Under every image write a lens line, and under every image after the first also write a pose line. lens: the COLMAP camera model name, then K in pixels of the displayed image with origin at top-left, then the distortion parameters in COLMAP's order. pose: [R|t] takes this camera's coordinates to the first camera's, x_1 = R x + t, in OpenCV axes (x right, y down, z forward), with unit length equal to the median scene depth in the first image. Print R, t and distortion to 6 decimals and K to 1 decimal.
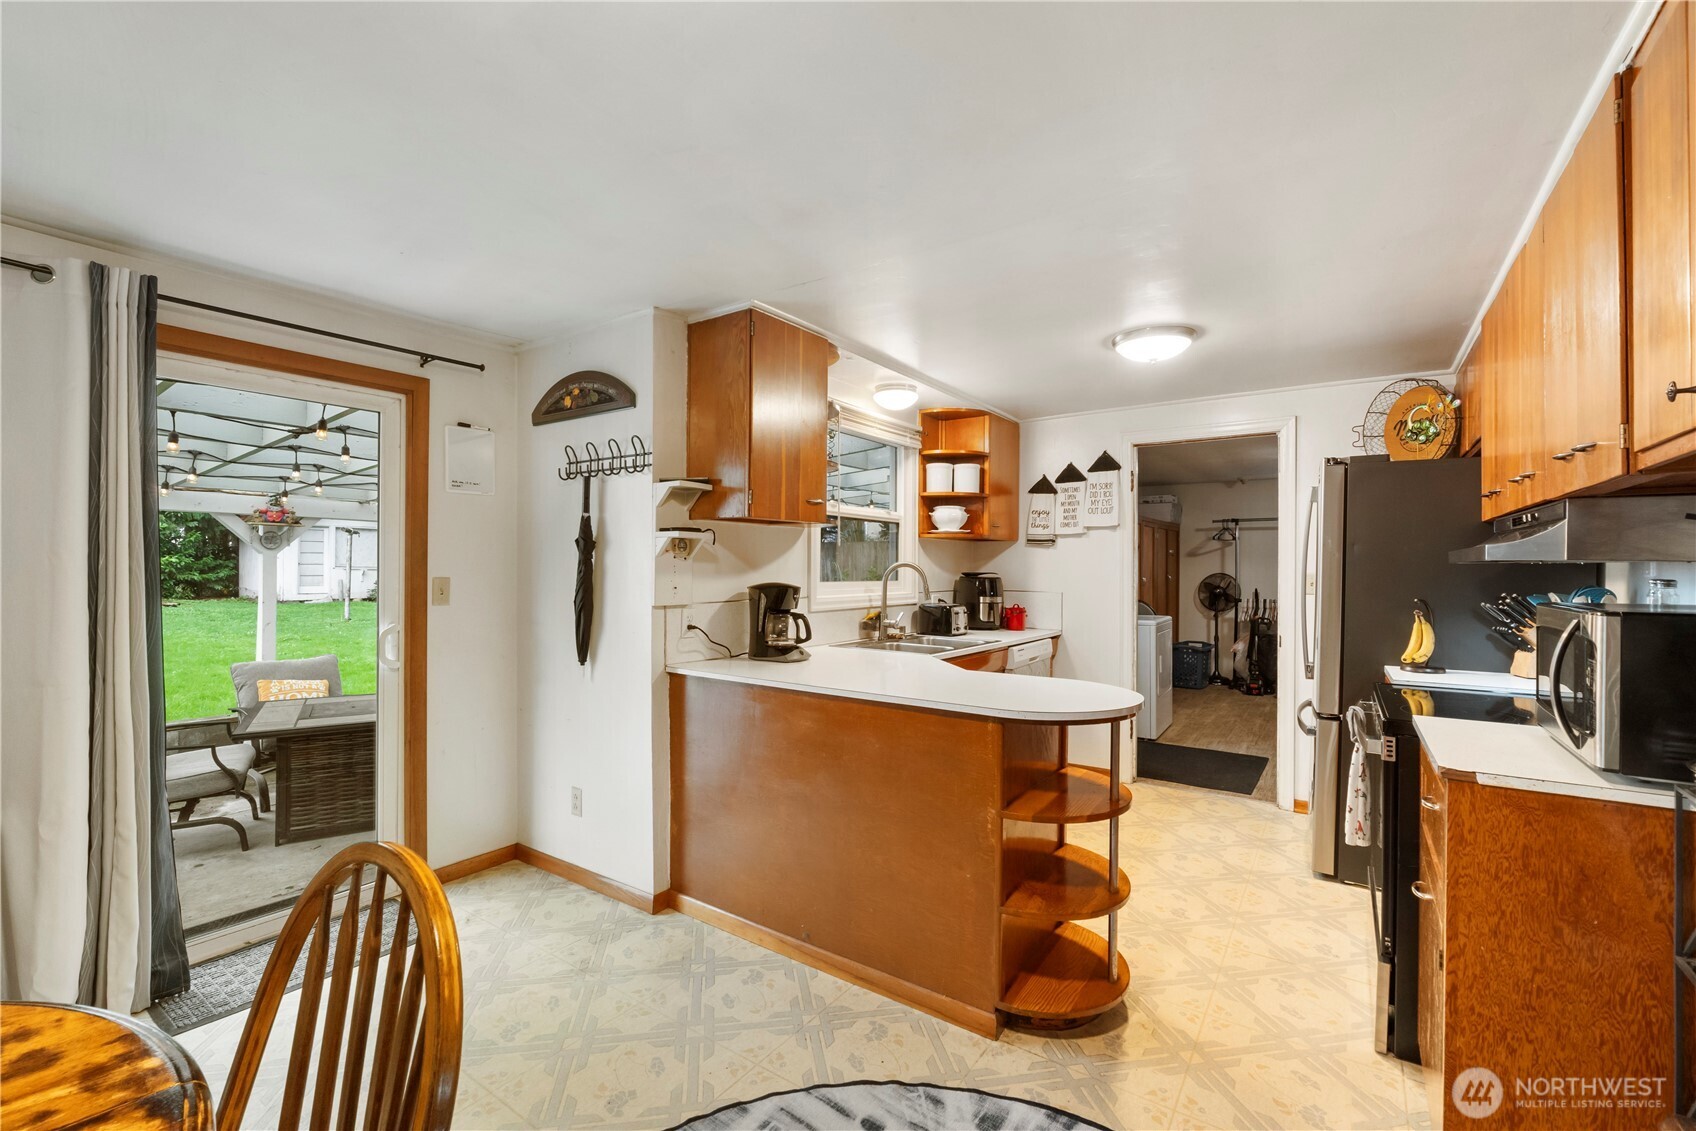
lens RADIAL K [[721.0, 0, 843.9], [0, 721.0, 562.8], [0, 0, 1]] dist [-0.006363, -0.000797]
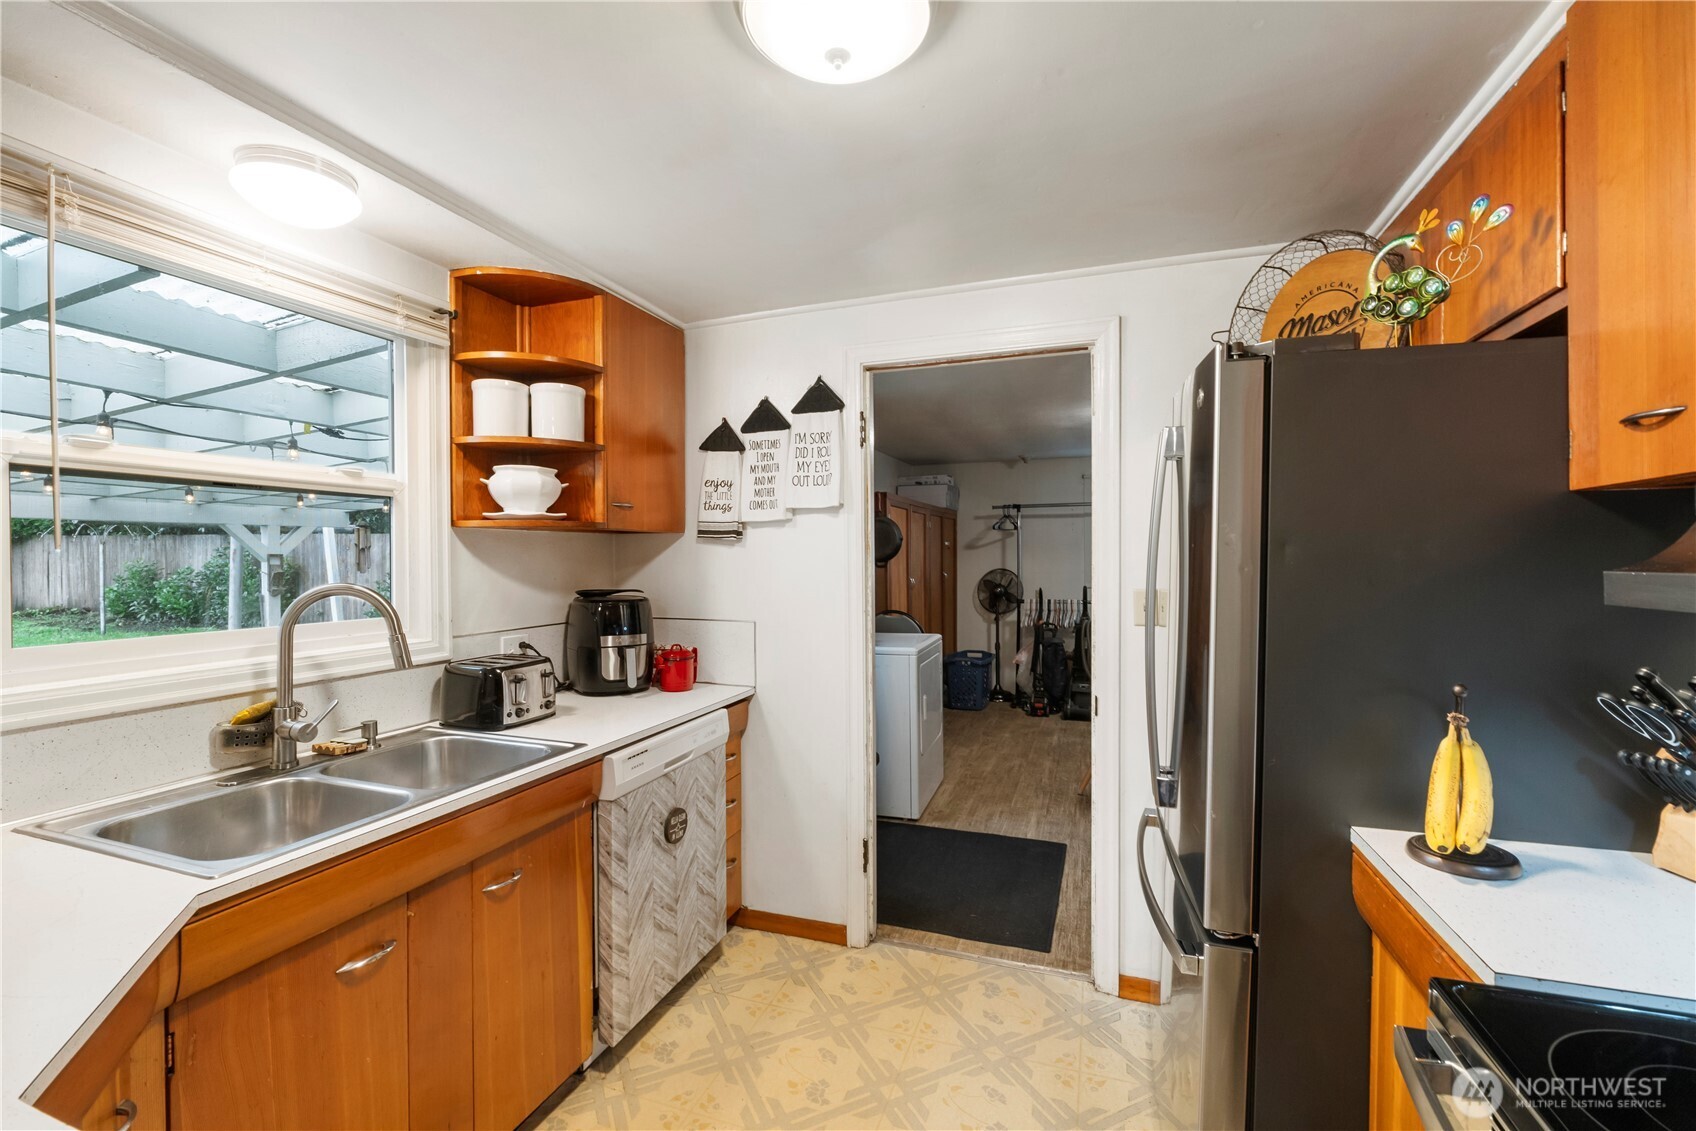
lens RADIAL K [[713.2, 0, 847.5], [0, 713.2, 558.3], [0, 0, 1]] dist [-0.006212, -0.000807]
pose [[0.963721, -0.011111, 0.266679, 0.227461], [0.008423, 0.999902, 0.011221, -0.015922], [-0.266777, -0.008567, 0.963720, 0.436270]]
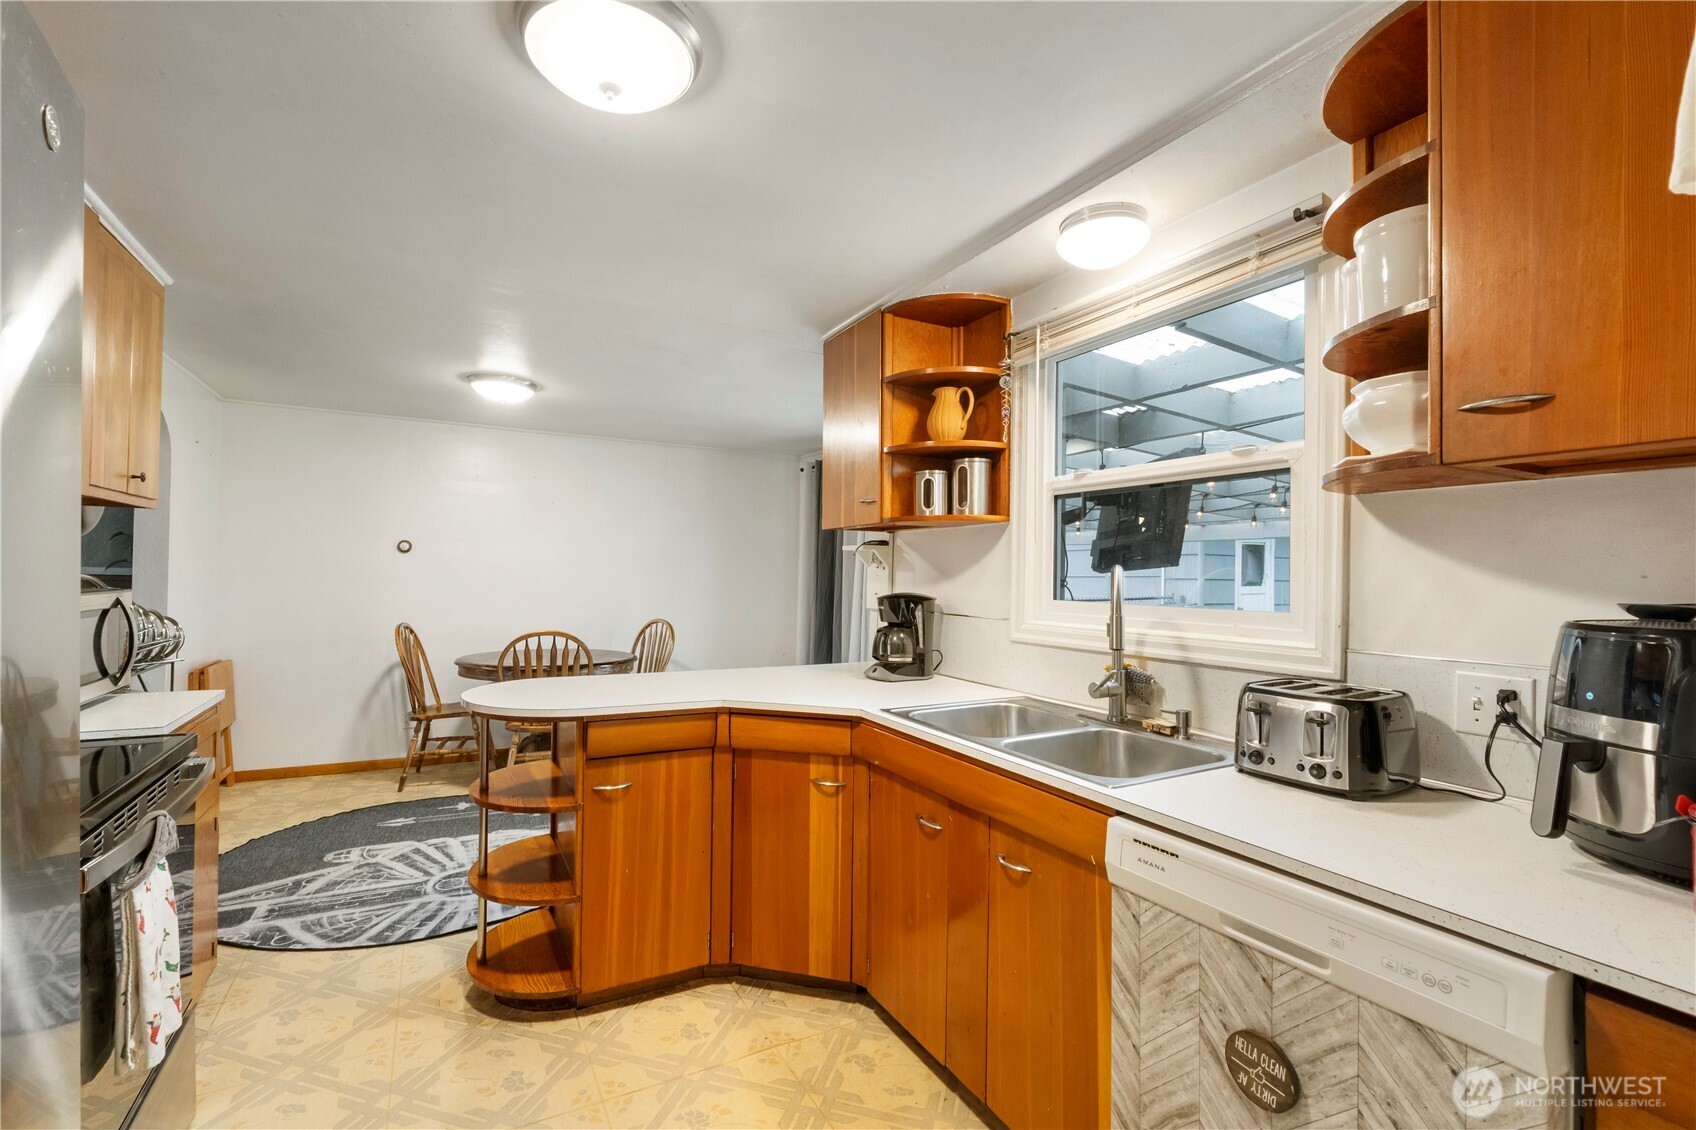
lens RADIAL K [[736.1, 0, 848.0], [0, 736.1, 565.0], [0, 0, 1]] dist [-0.022707, 0.000098]
pose [[-0.439911, -0.026848, -0.897640, 0.513025], [-0.013220, 0.999638, -0.023420, 0.010716], [0.897944, 0.001564, -0.440107, 0.903369]]
